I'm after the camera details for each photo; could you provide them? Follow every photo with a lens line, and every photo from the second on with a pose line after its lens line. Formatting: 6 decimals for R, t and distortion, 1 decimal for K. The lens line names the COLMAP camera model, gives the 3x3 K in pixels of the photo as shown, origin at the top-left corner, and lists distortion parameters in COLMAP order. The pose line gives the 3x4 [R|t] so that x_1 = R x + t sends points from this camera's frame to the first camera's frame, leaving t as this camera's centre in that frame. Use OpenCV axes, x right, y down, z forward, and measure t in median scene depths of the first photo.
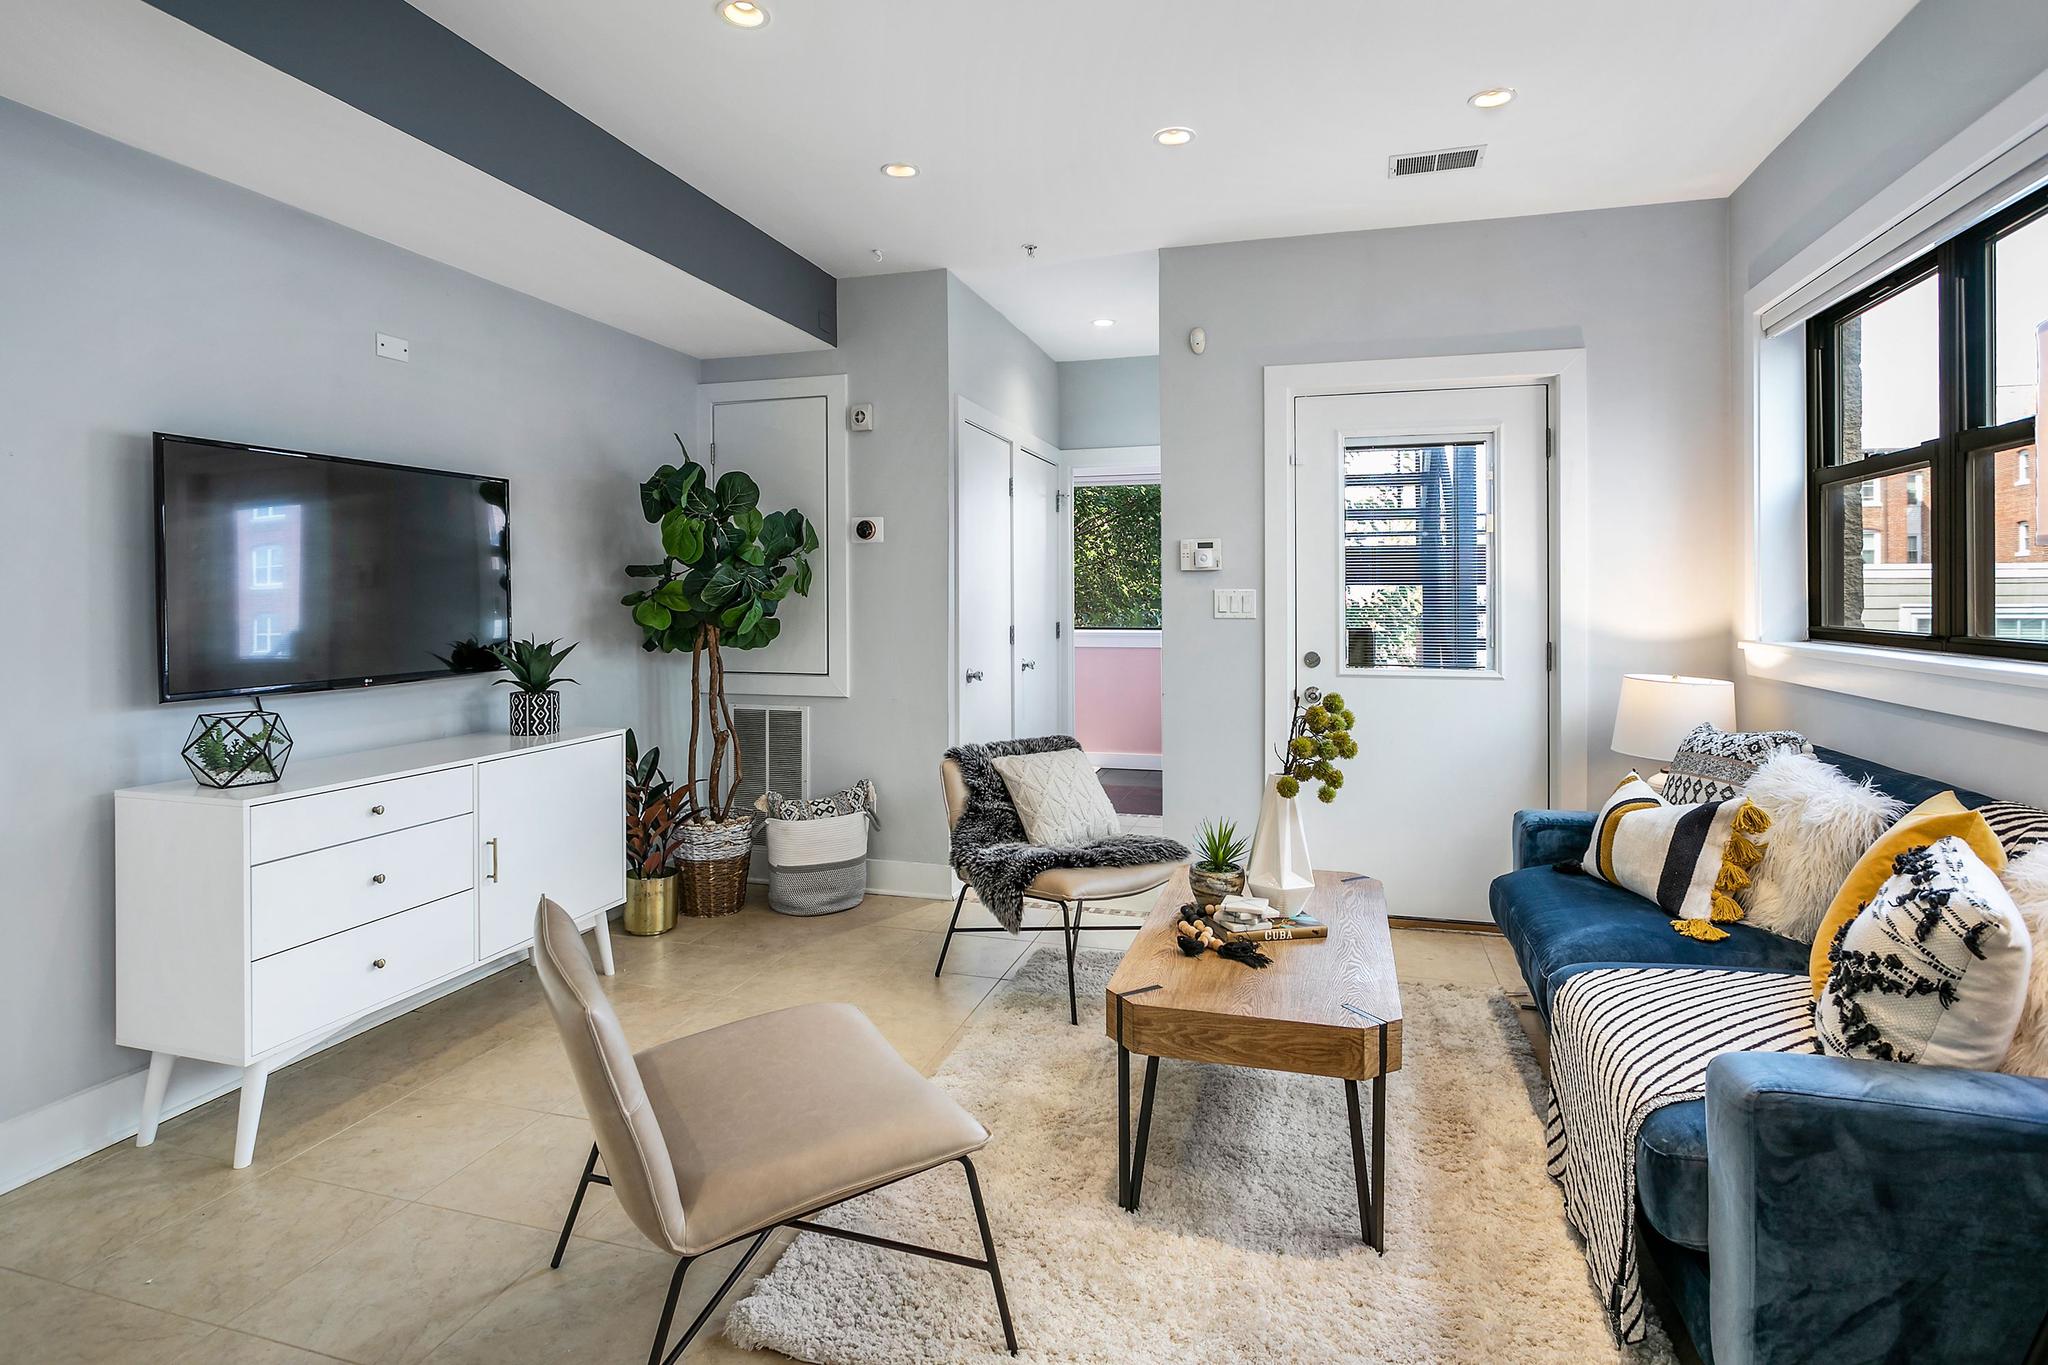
lens RADIAL K [[1056.1, 0, 1024.1], [0, 1056.1, 595.4], [0, 0, 1]] dist [-0.025362, 0.014355]
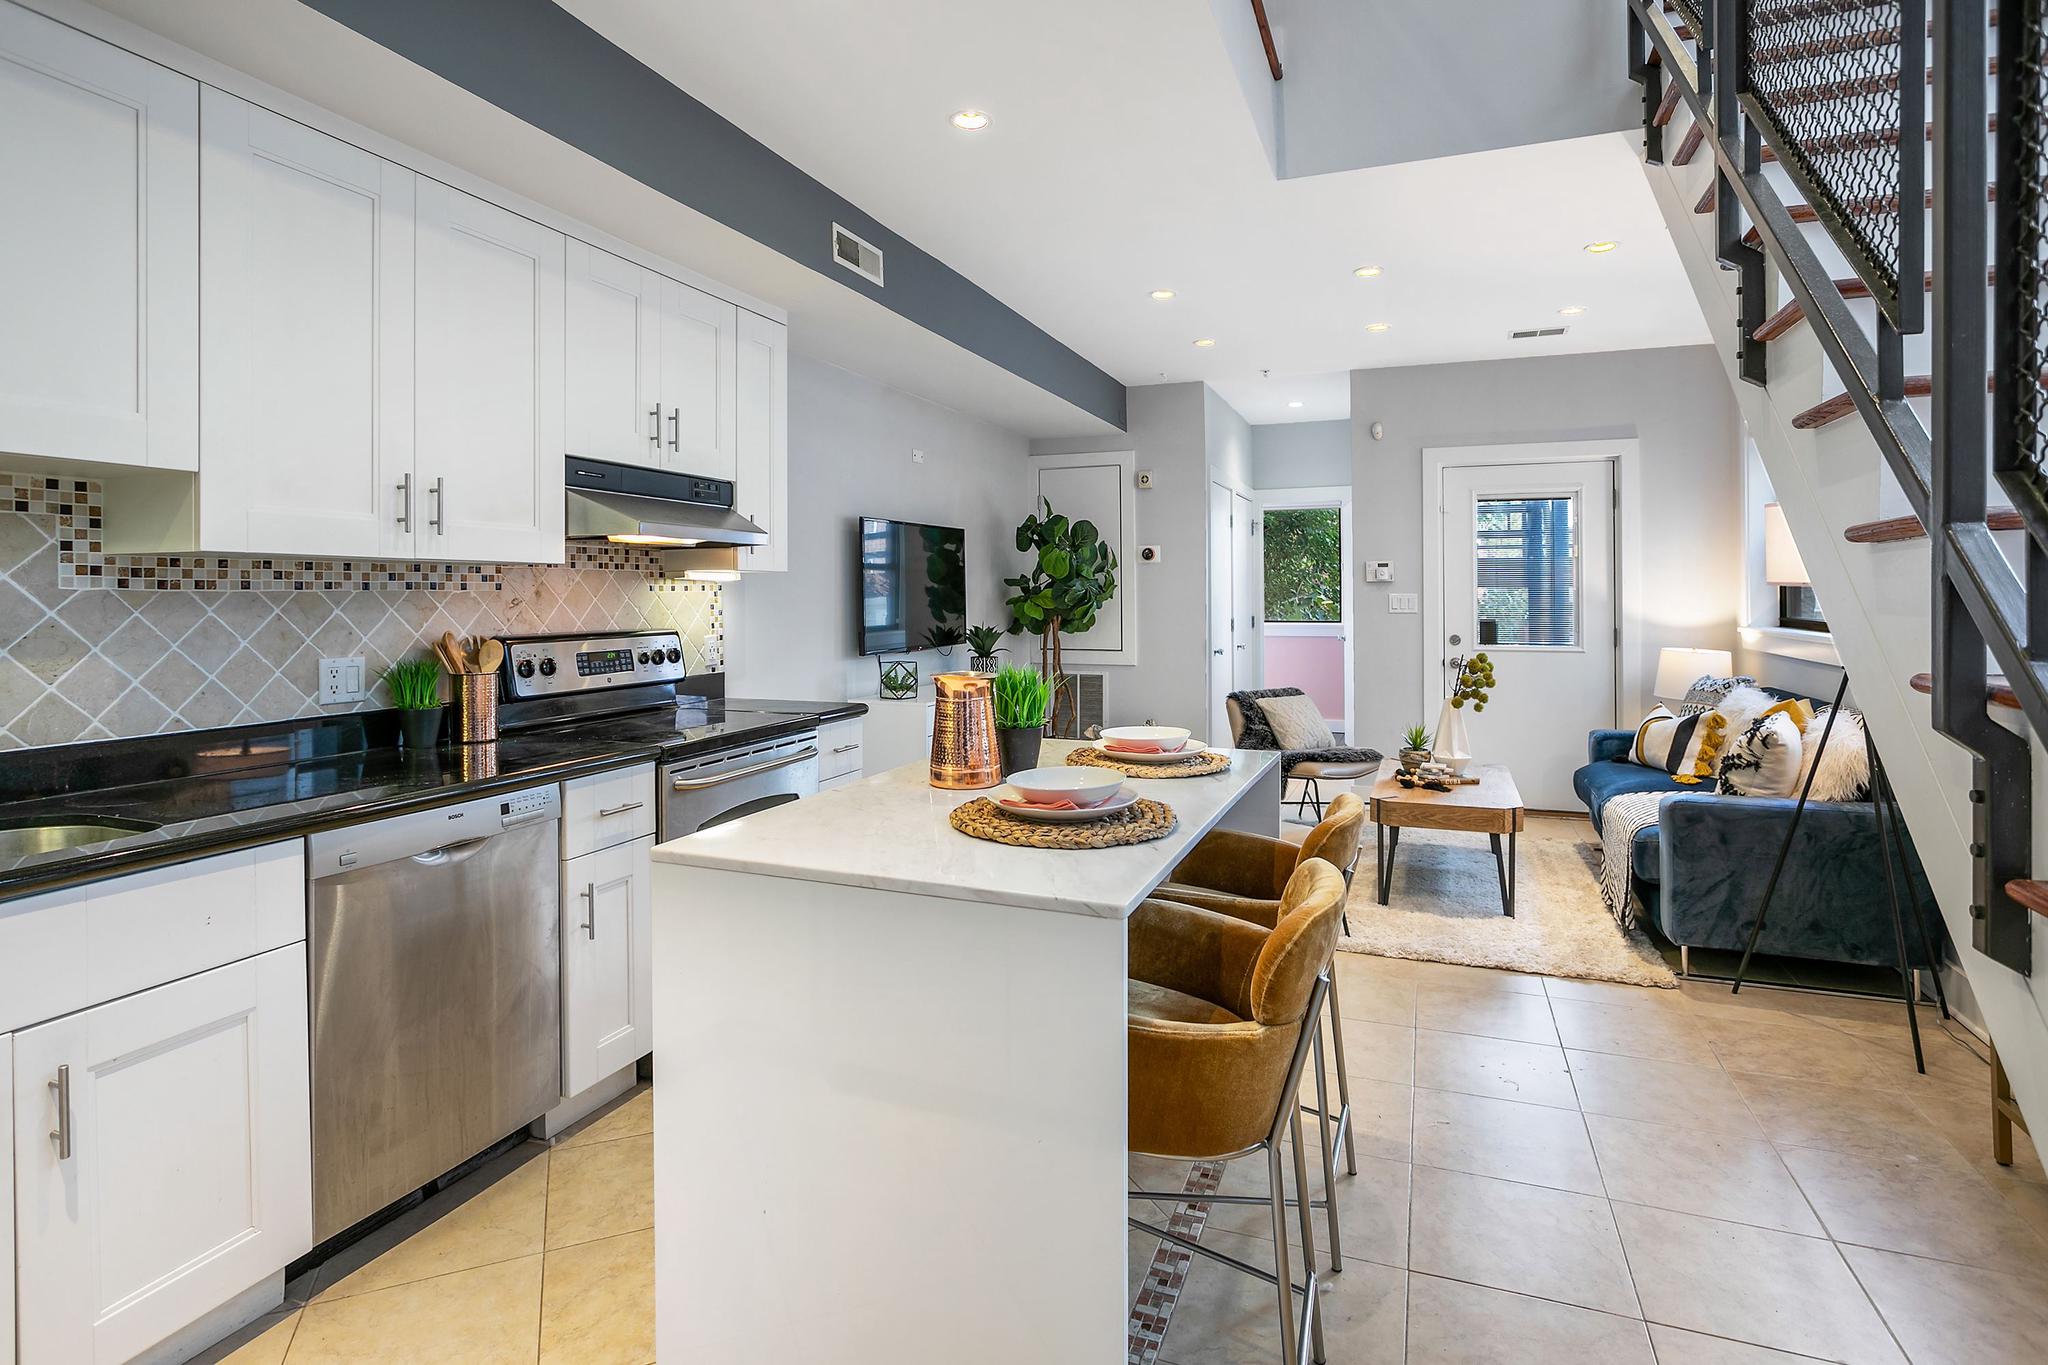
lens RADIAL K [[1056.1, 0, 1024.1], [0, 1056.1, 595.4], [0, 0, 1]] dist [-0.025362, 0.014355]
pose [[0.996708, -0.001641, -0.081063, -0.267832], [0.001931, 0.999992, 0.003500, -0.011937], [0.081057, -0.003645, 0.996703, -0.675837]]
